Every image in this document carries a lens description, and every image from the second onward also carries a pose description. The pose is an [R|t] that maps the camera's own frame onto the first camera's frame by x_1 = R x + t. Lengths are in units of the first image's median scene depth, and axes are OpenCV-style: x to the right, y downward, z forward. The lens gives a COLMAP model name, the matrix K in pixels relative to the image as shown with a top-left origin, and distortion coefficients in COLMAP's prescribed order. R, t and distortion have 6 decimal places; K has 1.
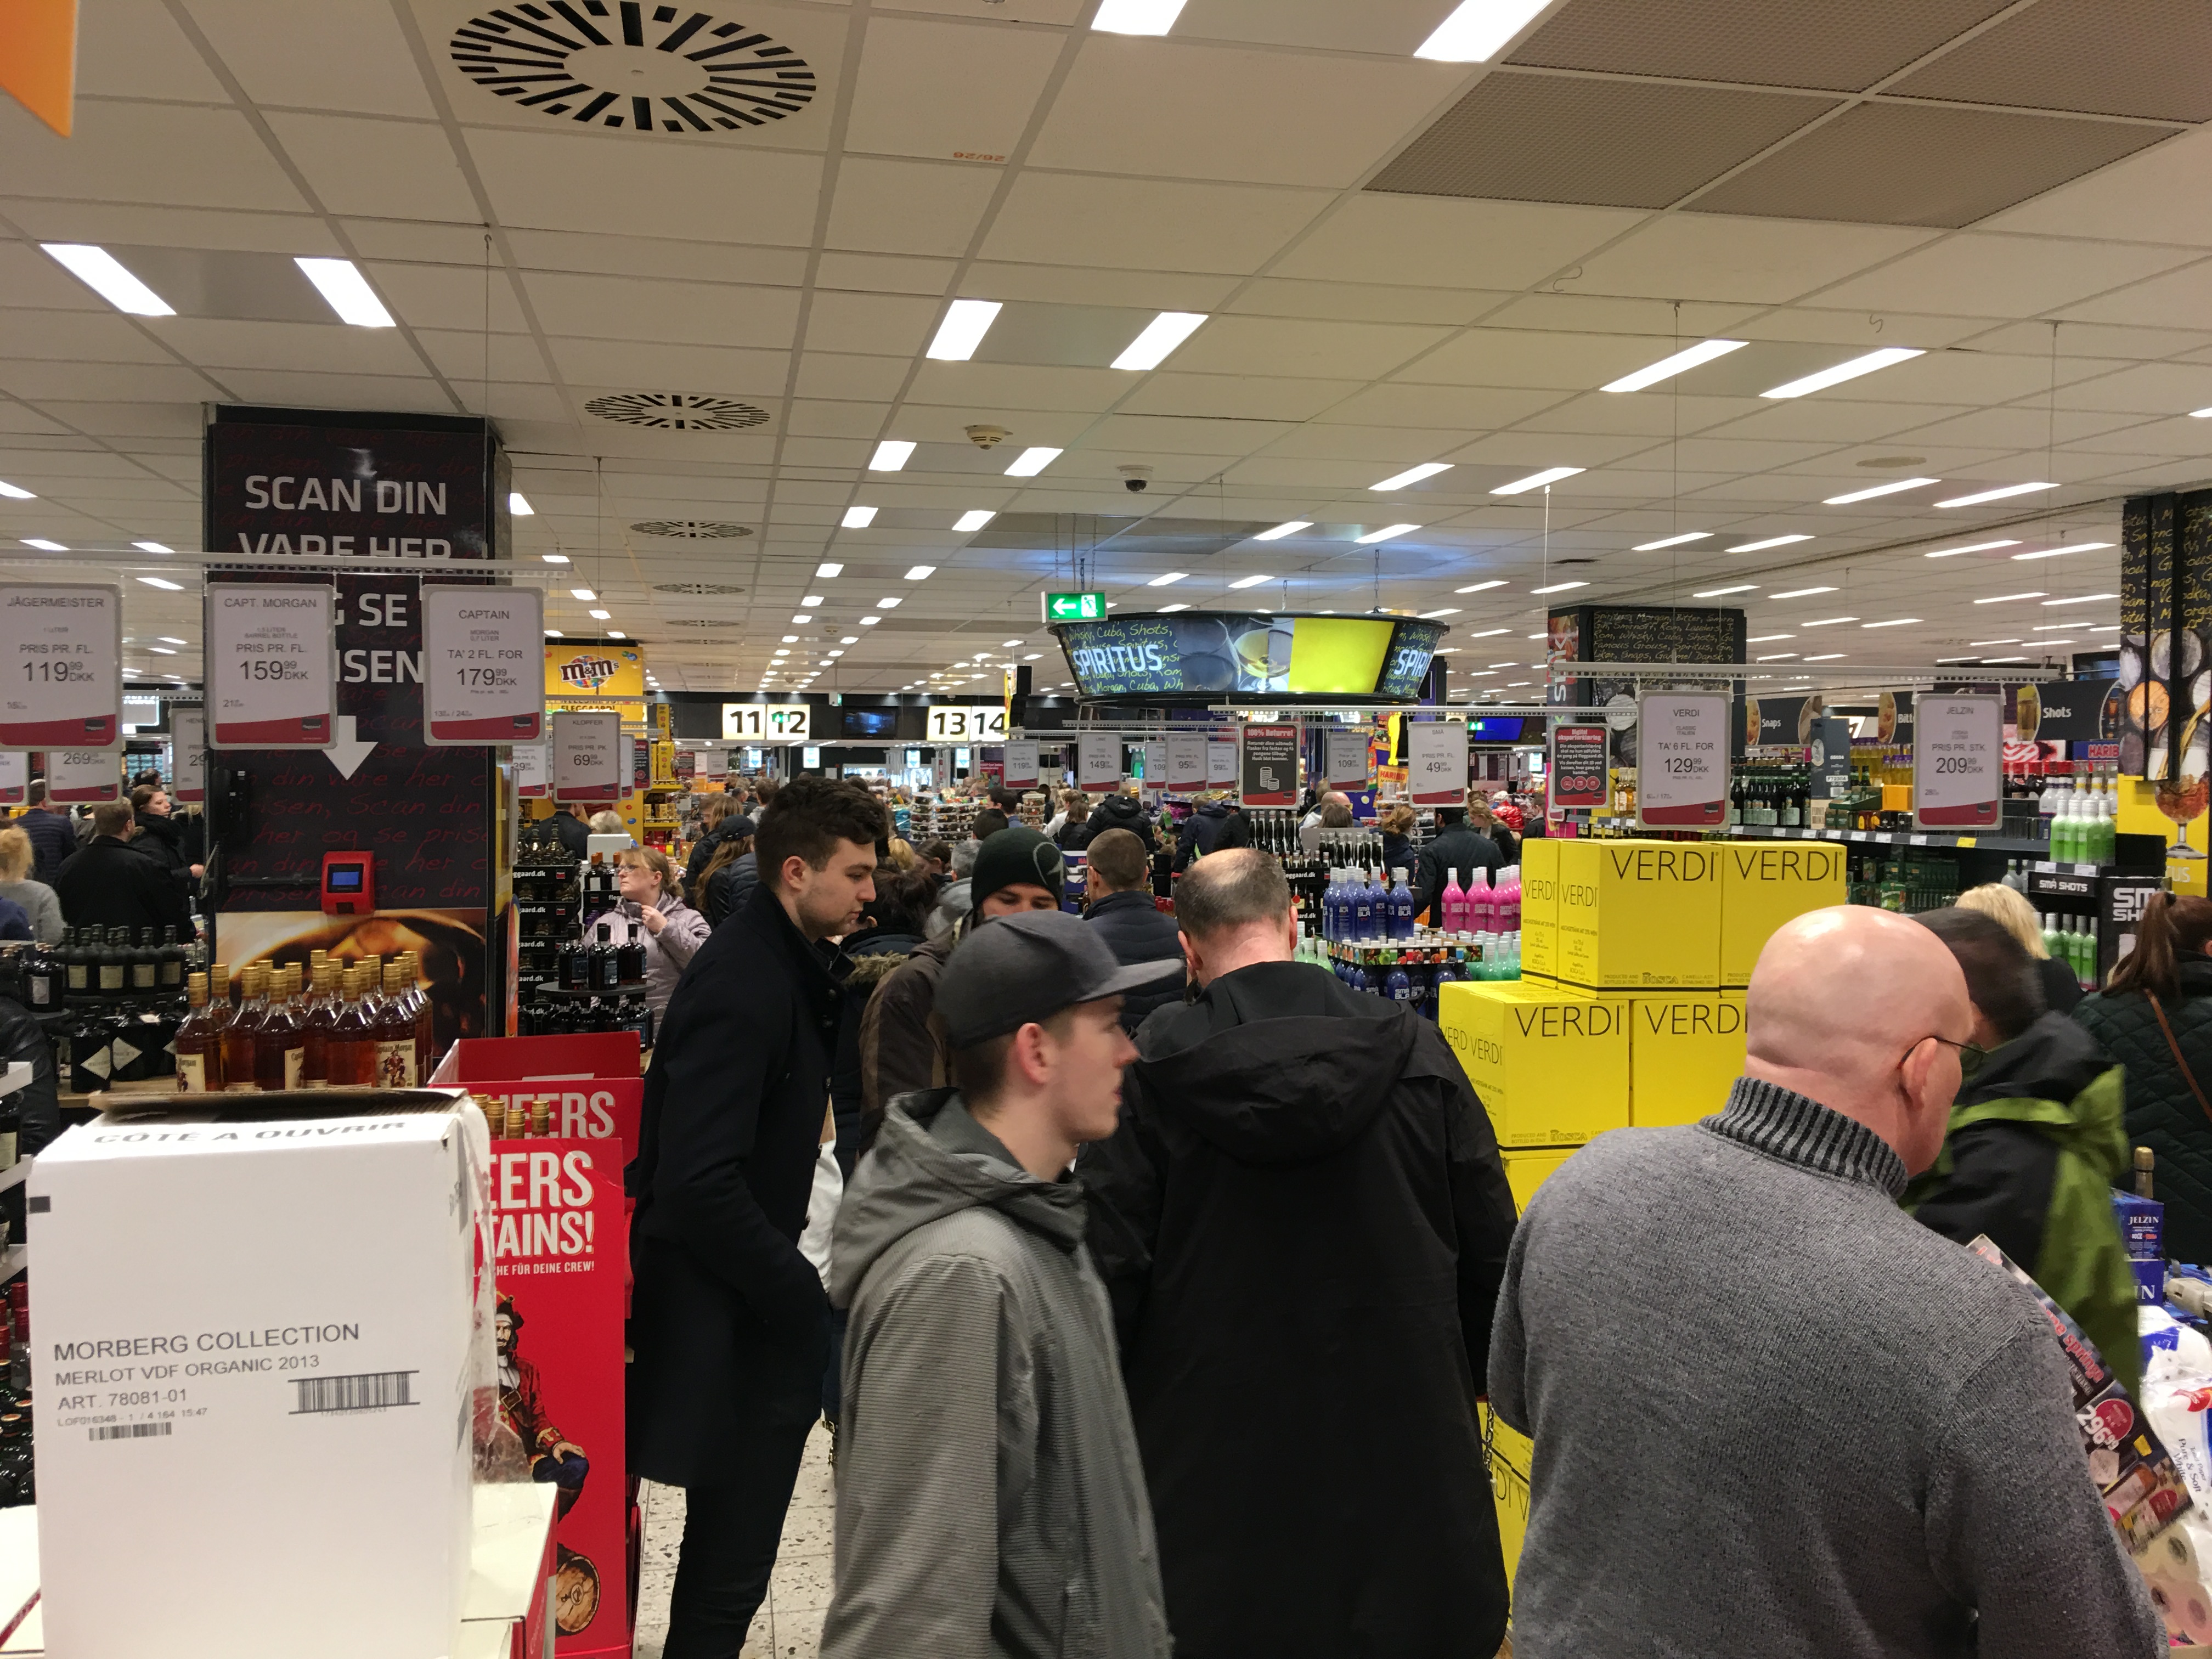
lens RADIAL K [[1864.1, 0, 1105.9], [0, 1864.1, 826.7], [0, 0, 1]] dist [0.018752, -0.010366]
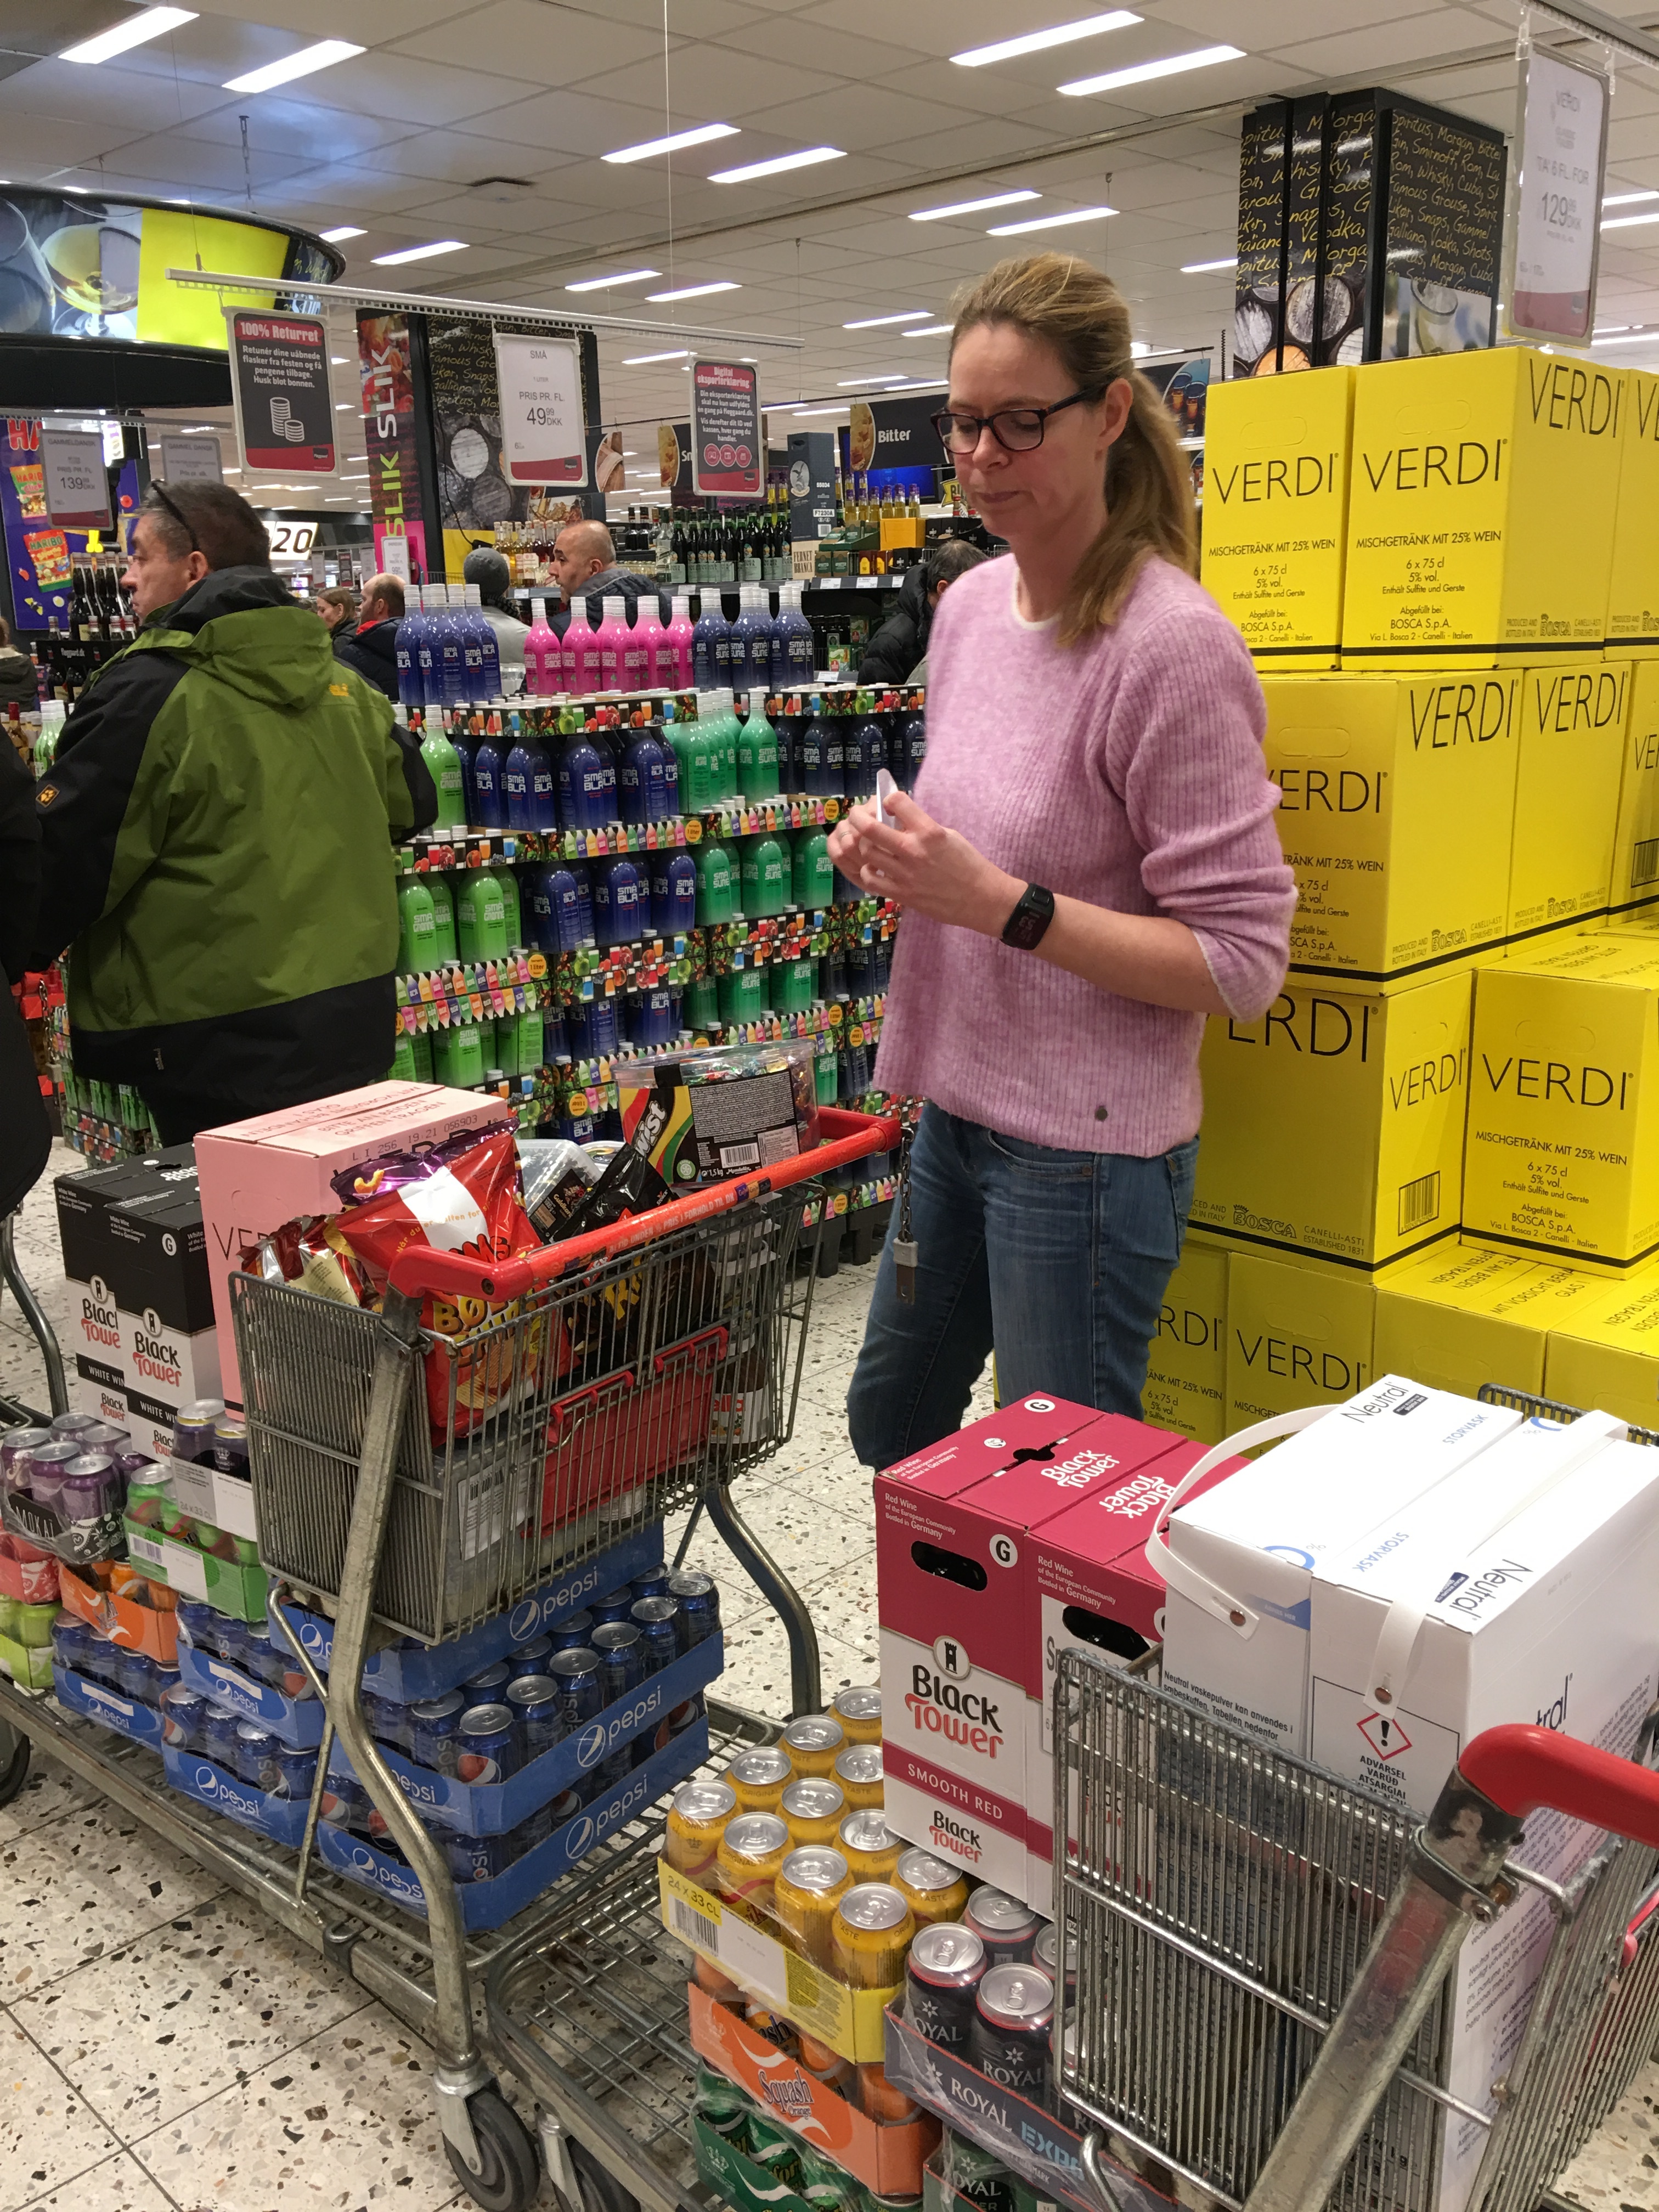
lens RADIAL K [[1864.1, 0, 831.8], [0, 1864.1, 1106.3], [0, 0, 1]] dist [0.018752, -0.010366]
pose [[0.823180, -0.166546, 0.542804, -0.108457], [0.045841, 0.972386, 0.228834, 0.049545], [-0.565926, -0.163489, 0.808083, 0.391685]]
